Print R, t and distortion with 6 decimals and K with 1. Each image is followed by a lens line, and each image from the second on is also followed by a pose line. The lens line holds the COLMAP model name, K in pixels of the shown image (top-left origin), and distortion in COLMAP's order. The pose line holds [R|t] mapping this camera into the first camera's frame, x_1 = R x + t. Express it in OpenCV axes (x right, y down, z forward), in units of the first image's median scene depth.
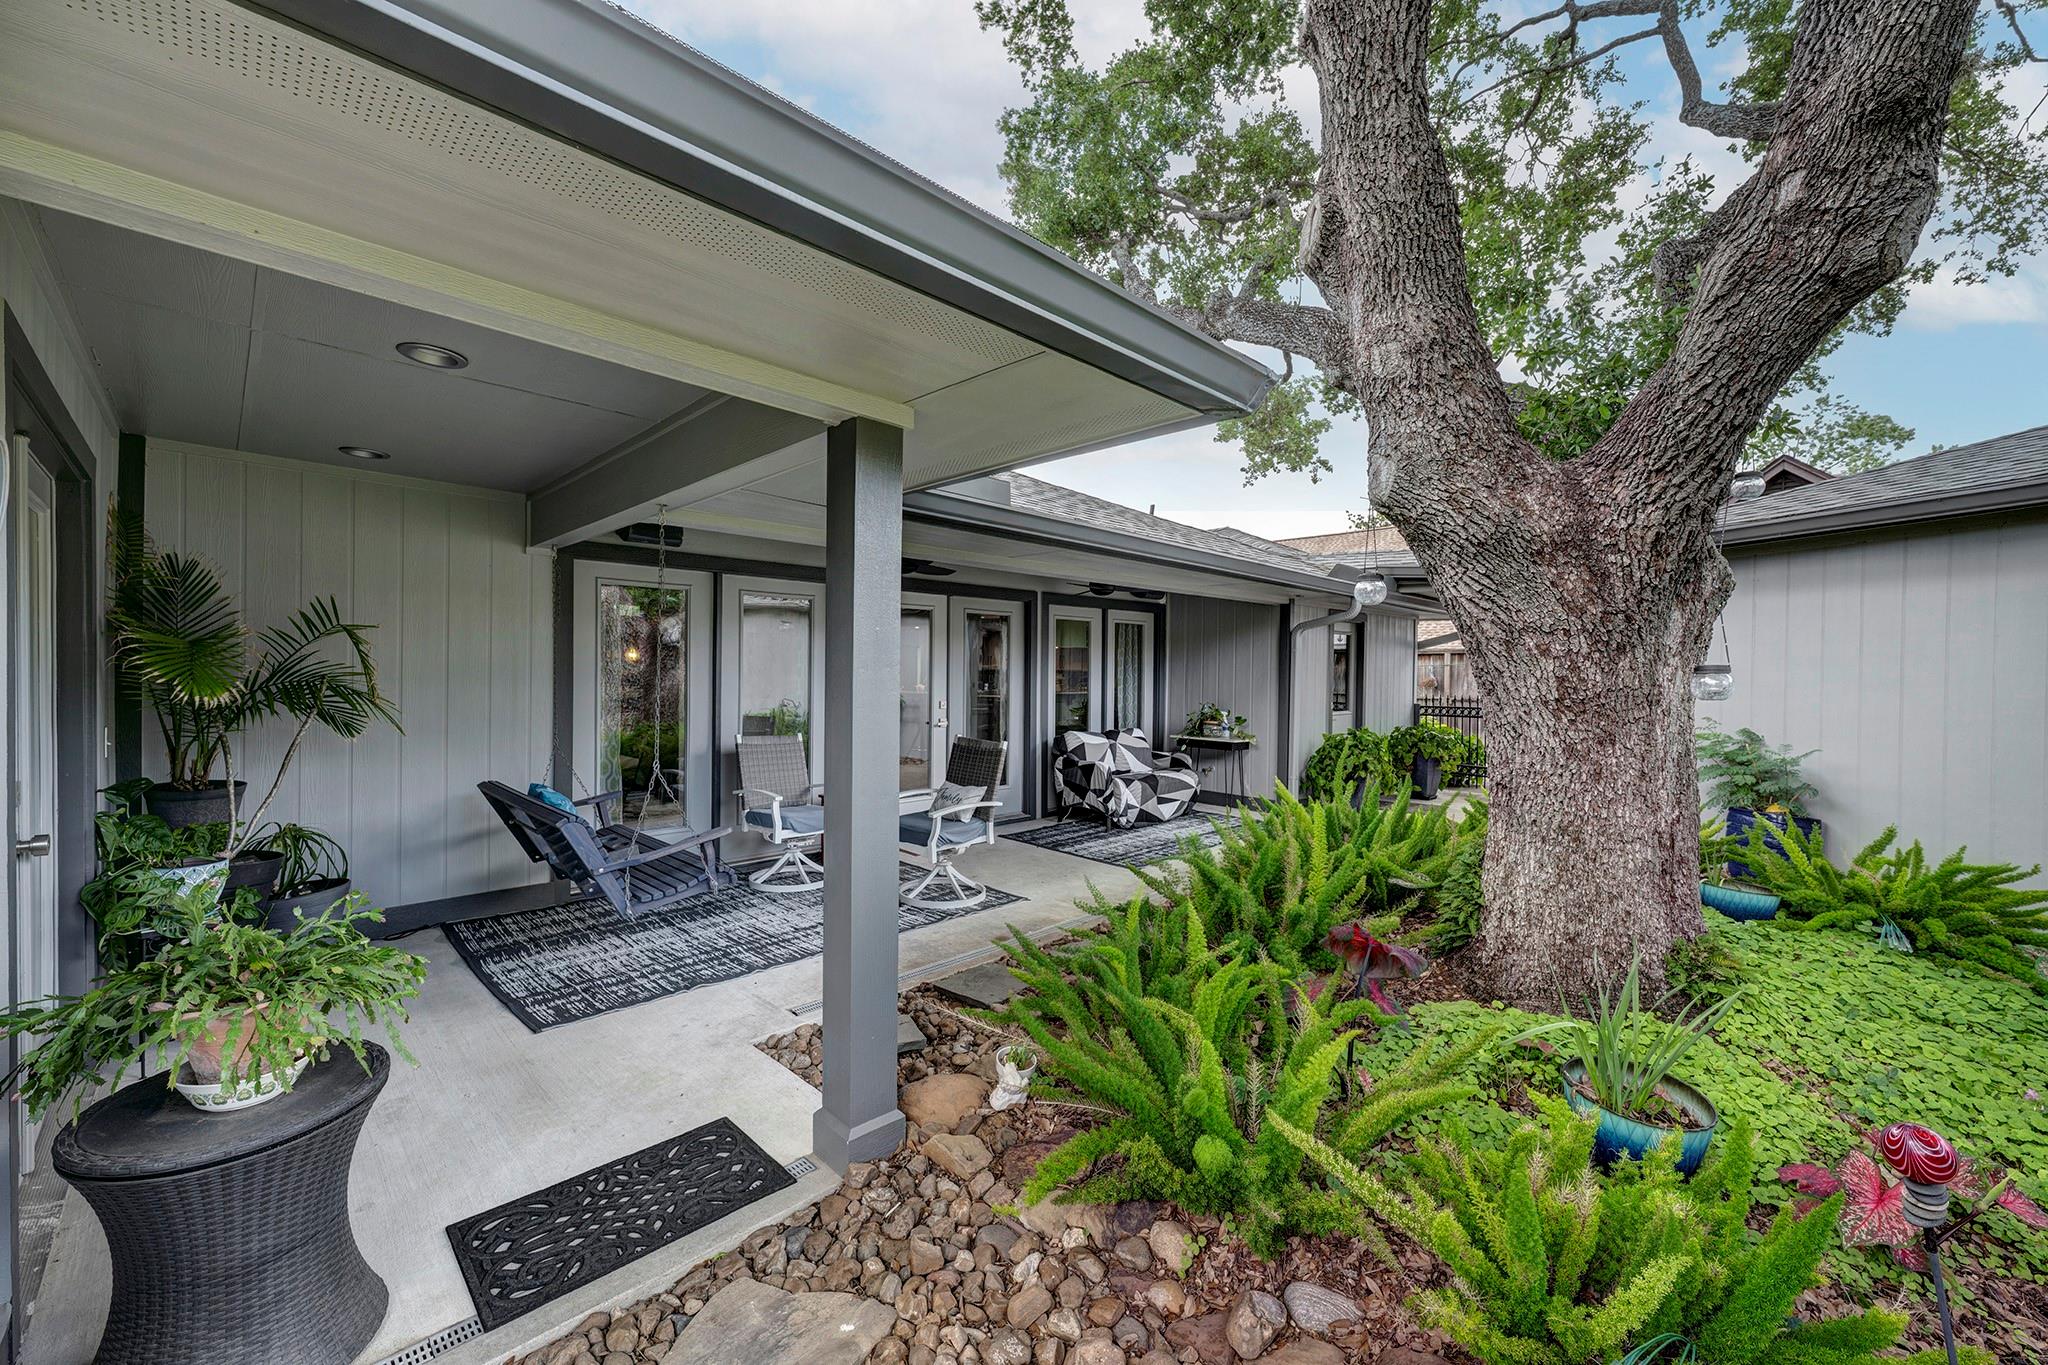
lens RADIAL K [[818.4, 0, 1024.0], [0, 818.4, 682.5], [0, 0, 1]] dist [-0.000288, -0.000383]
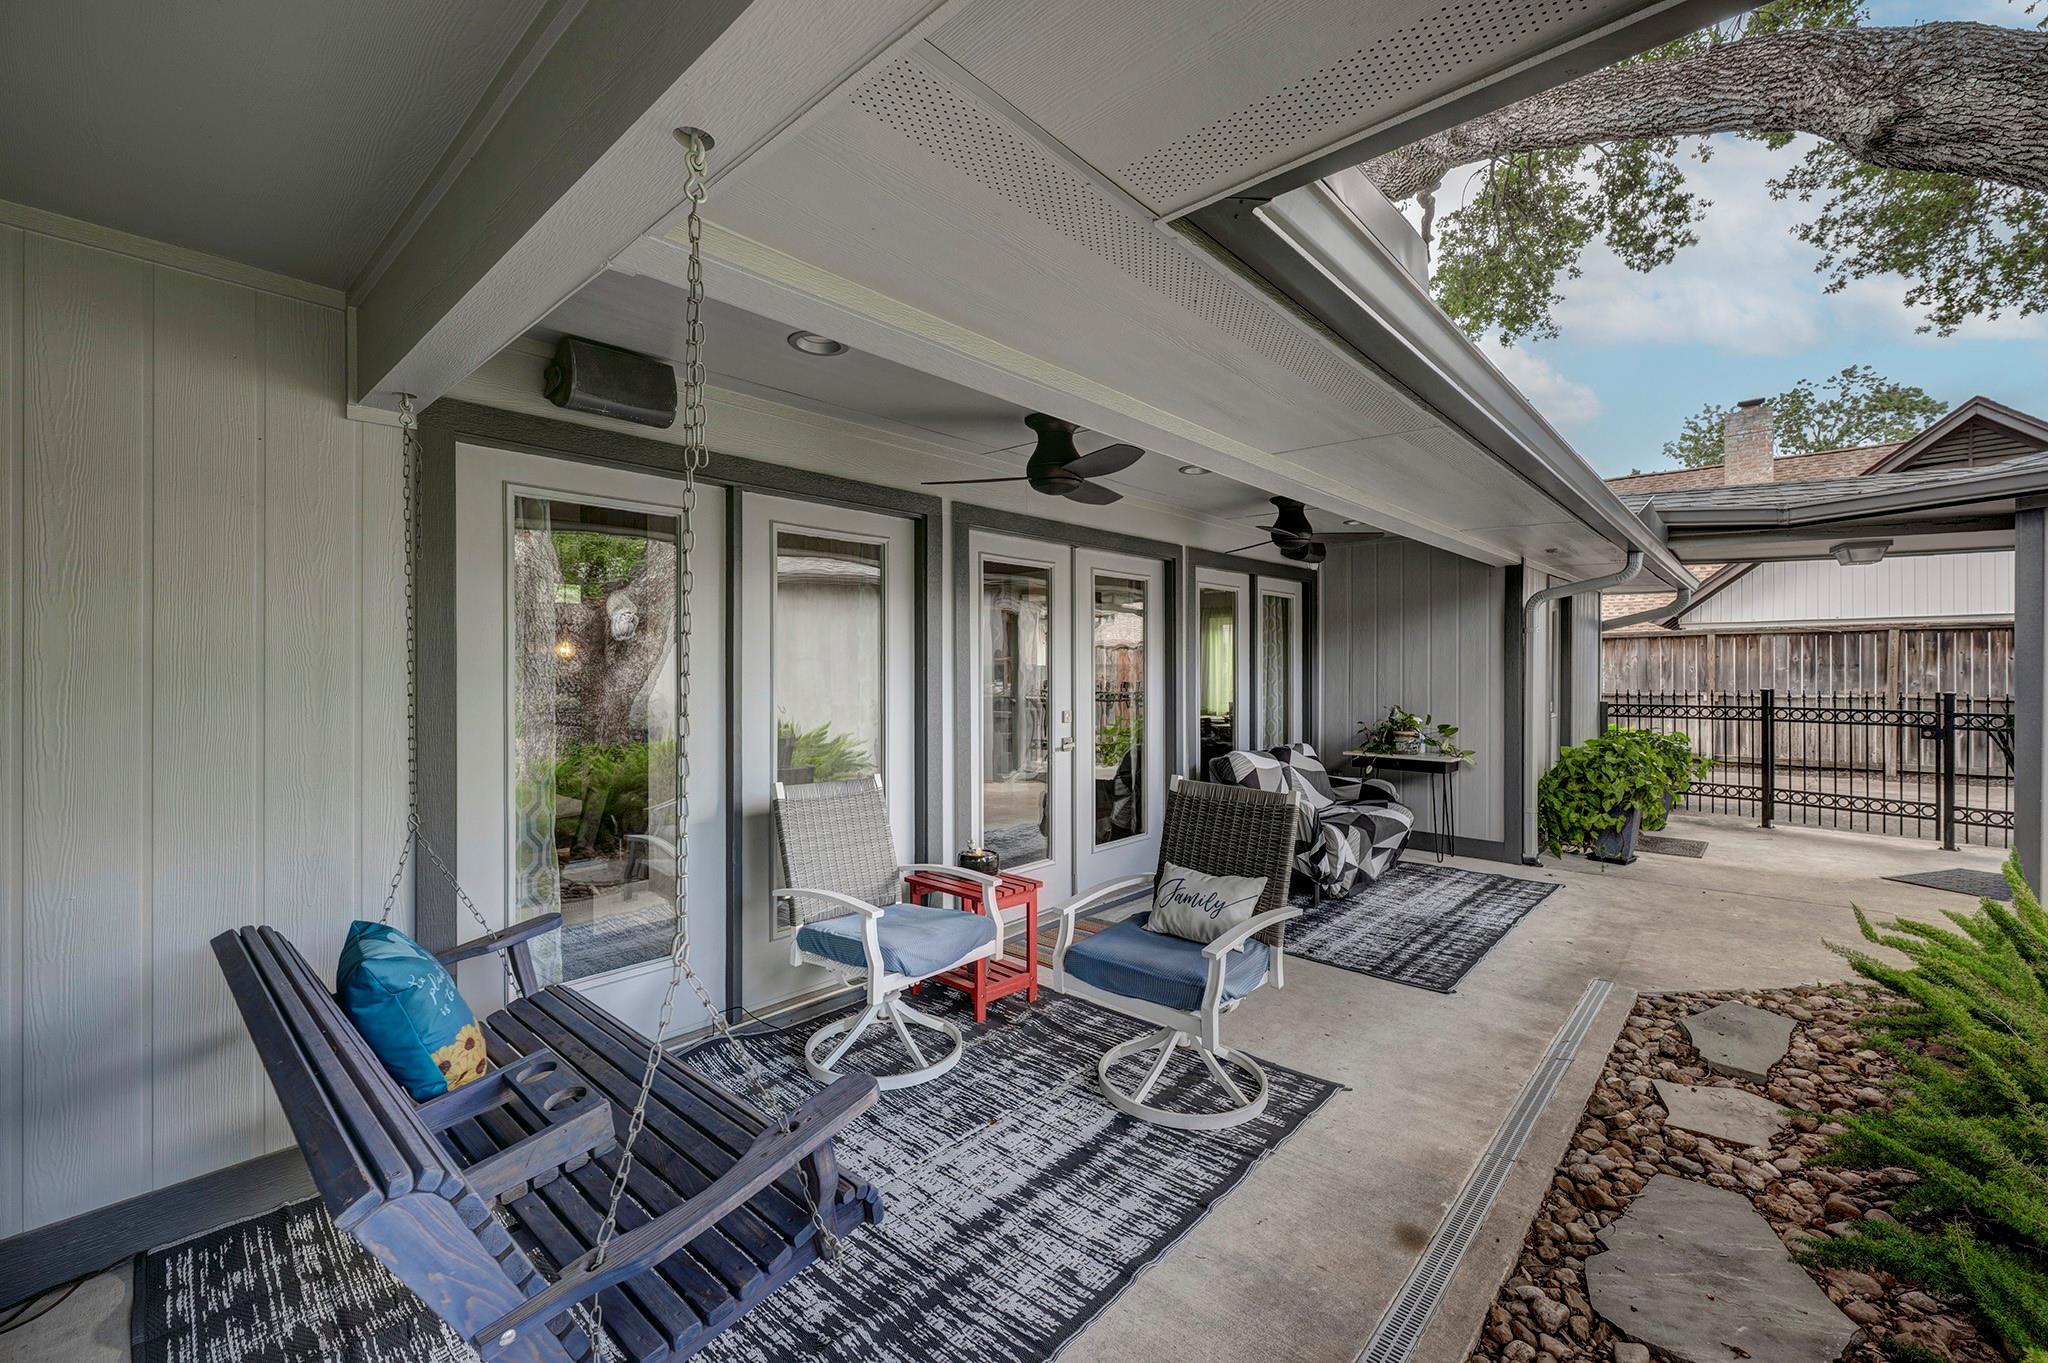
lens RADIAL K [[848.0, 0, 1022.3], [0, 848.0, 674.0], [0, 0, 1]] dist [-0.000946, 0.000432]
pose [[0.998534, -0.013120, 0.052507, -0.153247], [0.013535, 0.999880, -0.007554, -0.001797], [-0.052402, 0.008254, 0.998592, 0.304535]]
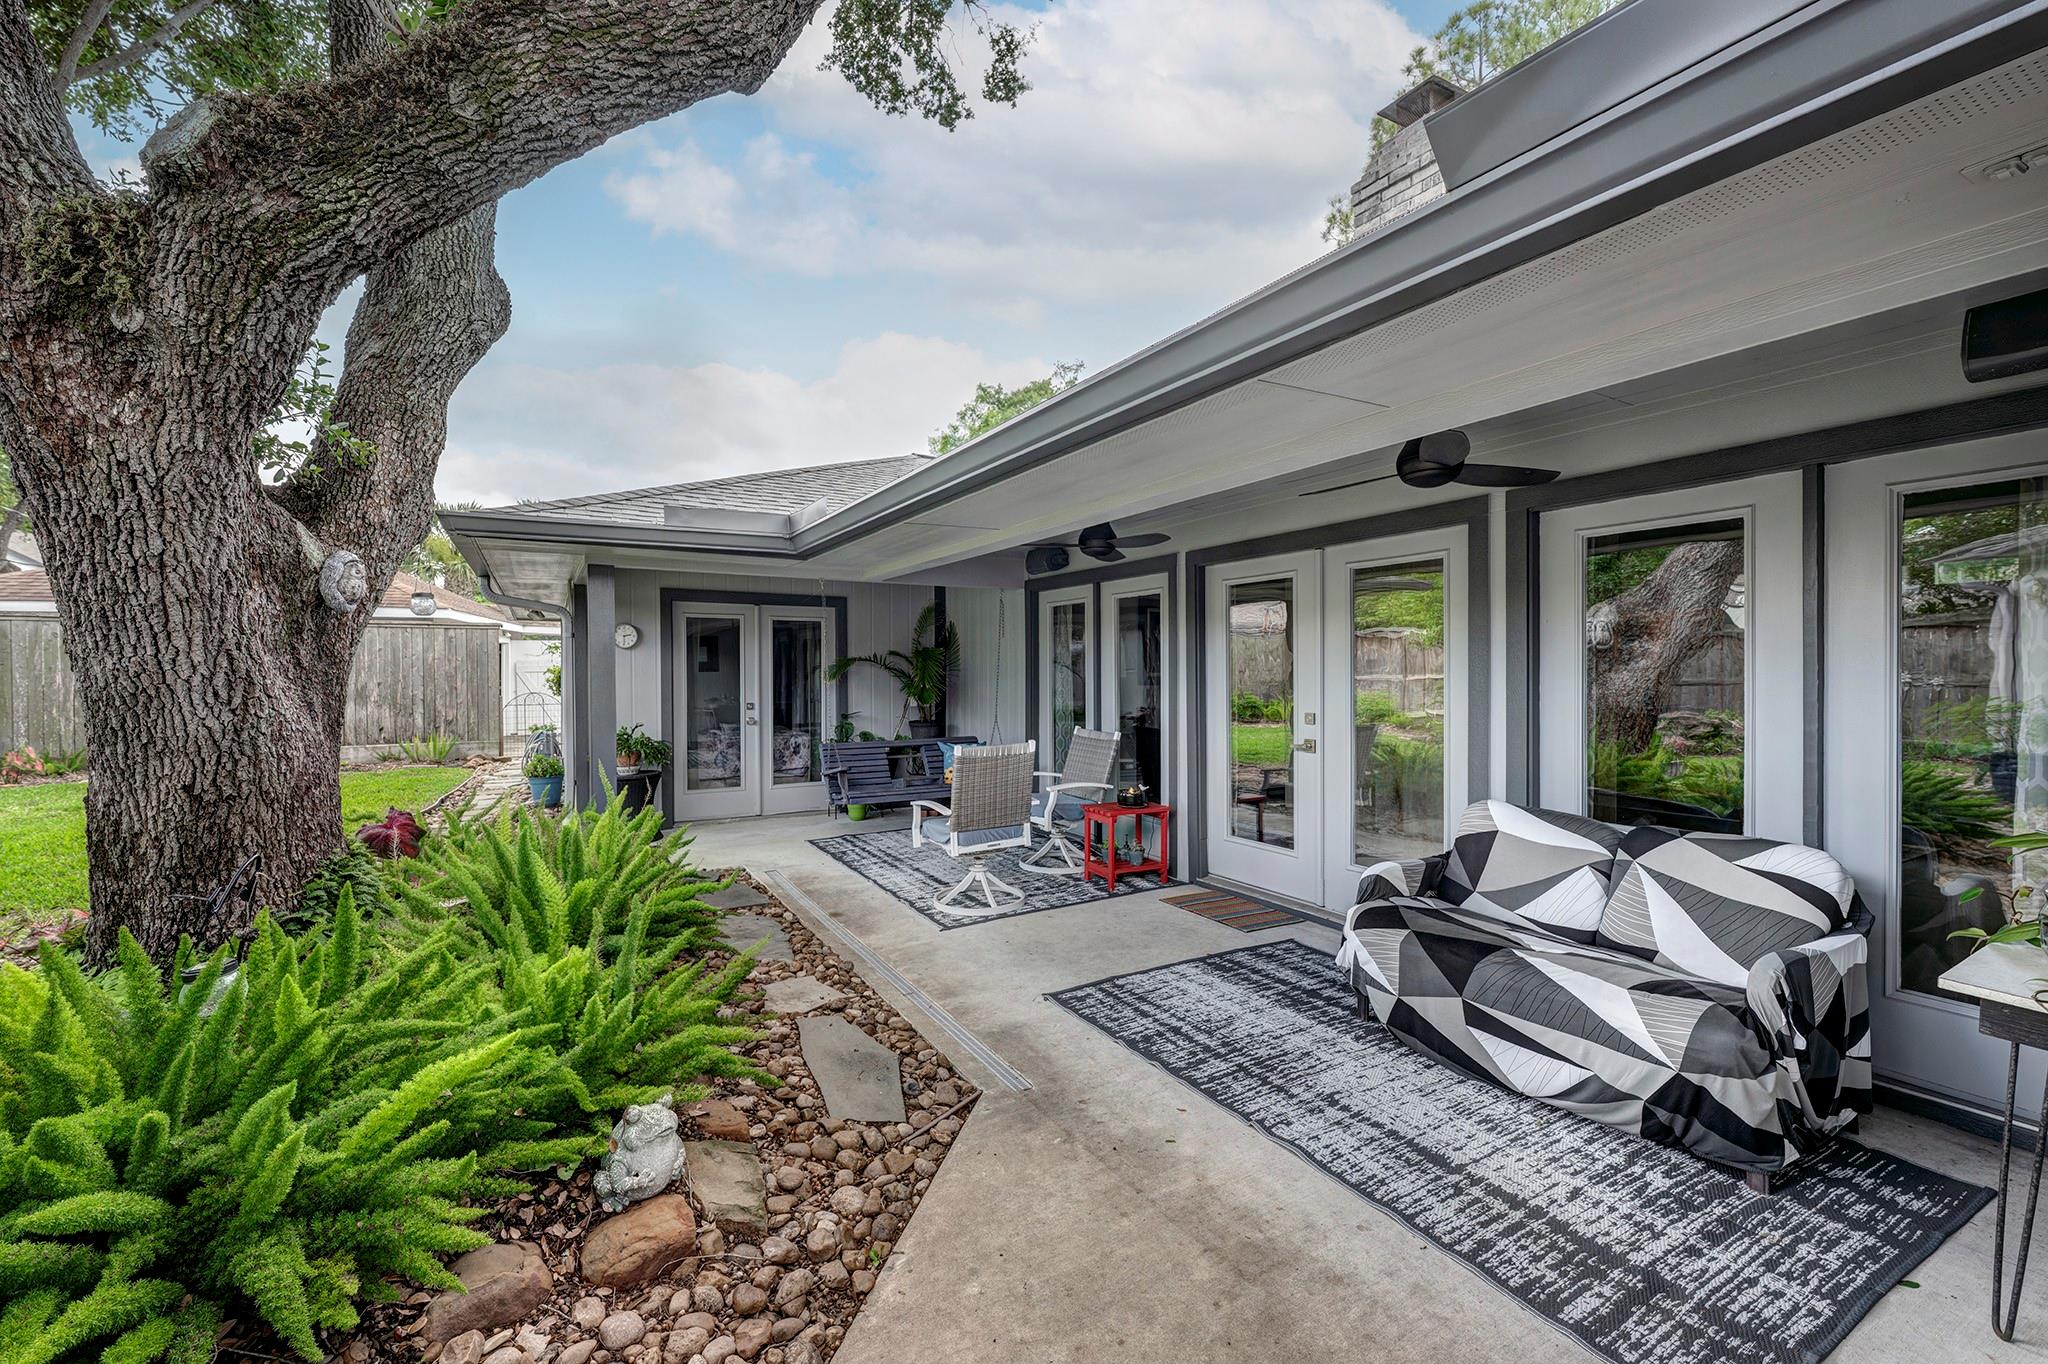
lens RADIAL K [[848.0, 0, 1022.3], [0, 848.0, 674.5], [0, 0, 1]] dist [-0.000946, 0.000432]
pose [[-0.261308, -0.004083, -0.965247, 0.562422], [-0.014775, 0.999891, -0.000230, -0.003754], [0.965143, 0.014201, -0.261339, 0.870260]]
